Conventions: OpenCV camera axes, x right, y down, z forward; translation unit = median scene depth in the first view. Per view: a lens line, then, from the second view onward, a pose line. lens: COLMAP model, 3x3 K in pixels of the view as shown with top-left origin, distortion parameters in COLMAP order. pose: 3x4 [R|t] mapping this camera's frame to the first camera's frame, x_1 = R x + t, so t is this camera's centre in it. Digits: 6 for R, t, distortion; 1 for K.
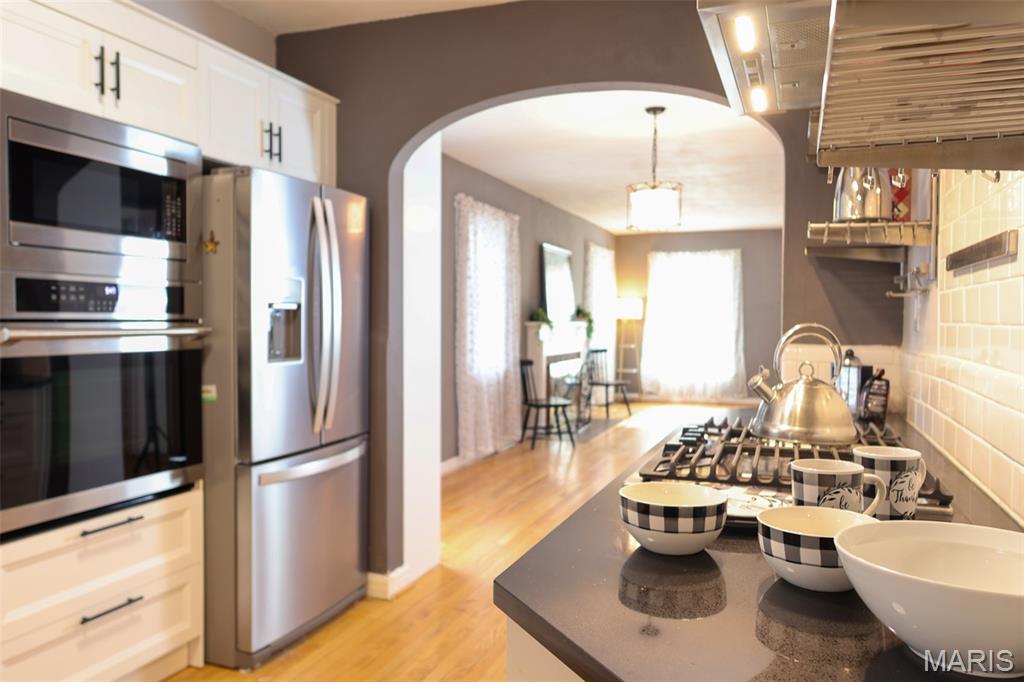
lens RADIAL K [[765.5, 0, 487.2], [0, 765.5, 348.7], [0, 0, 1]] dist [0.026247, 0.005548]
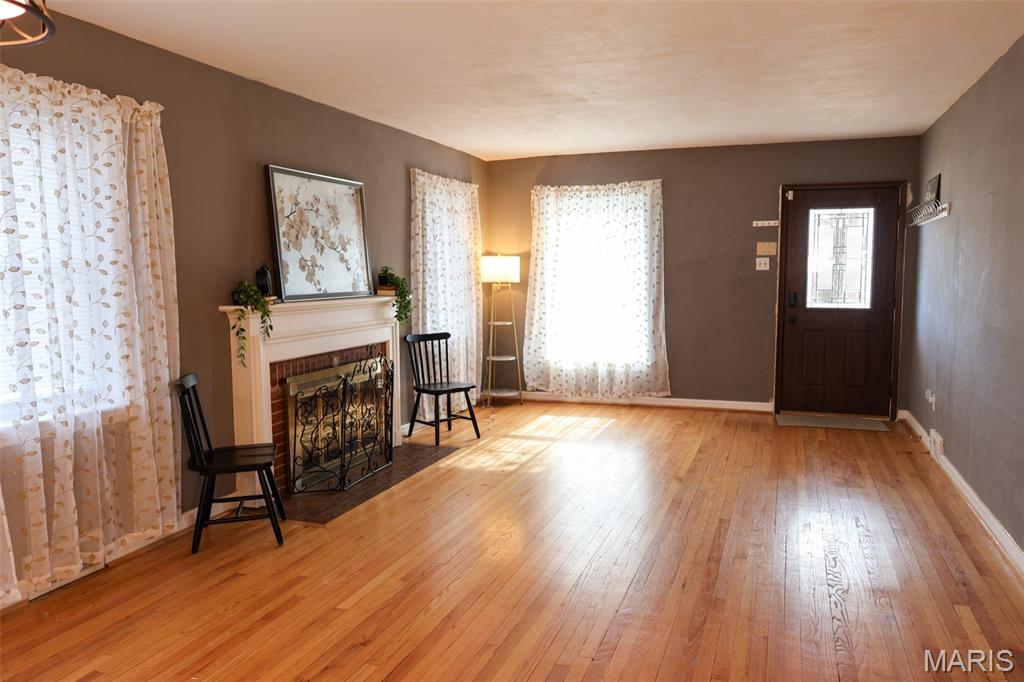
lens RADIAL K [[765.5, 0, 500.9], [0, 765.5, 334.8], [0, 0, 1]] dist [0.026247, 0.005548]
pose [[0.999683, -0.015594, 0.019784, 0.412350], [0.014654, 0.998797, 0.046788, -0.061661], [-0.020489, -0.046483, 0.998709, 0.754914]]
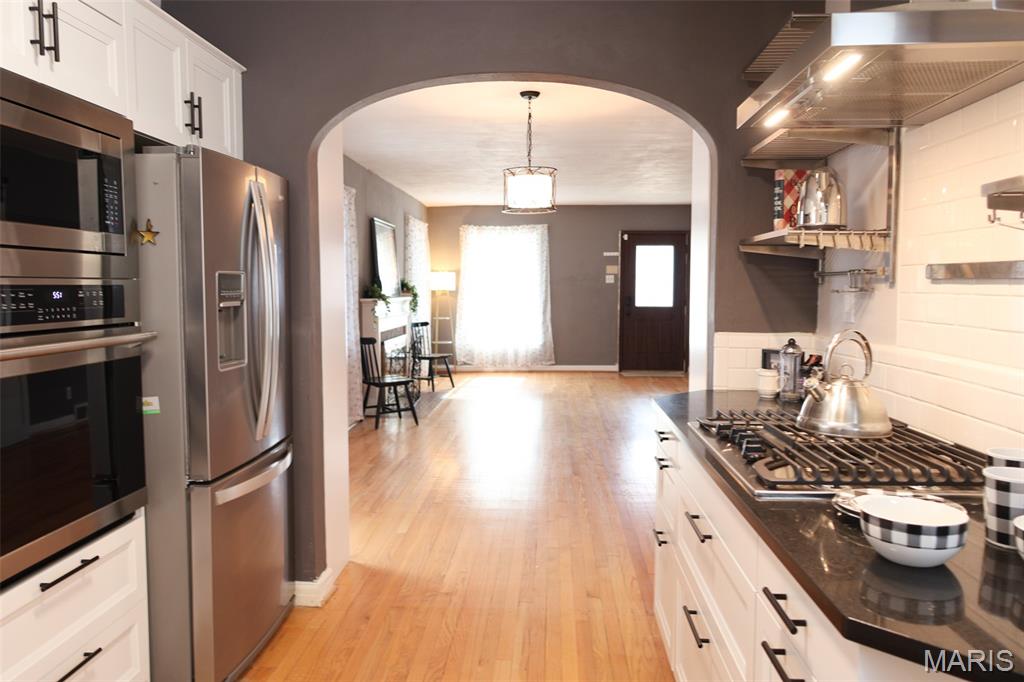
lens RADIAL K [[765.5, 0, 482.4], [0, 765.5, 349.5], [0, 0, 1]] dist [0.026247, 0.005548]
pose [[0.957465, -0.032300, 0.286738, -0.142283], [0.019360, 0.998667, 0.047851, -0.023172], [-0.287901, -0.040265, 0.956813, 0.033250]]
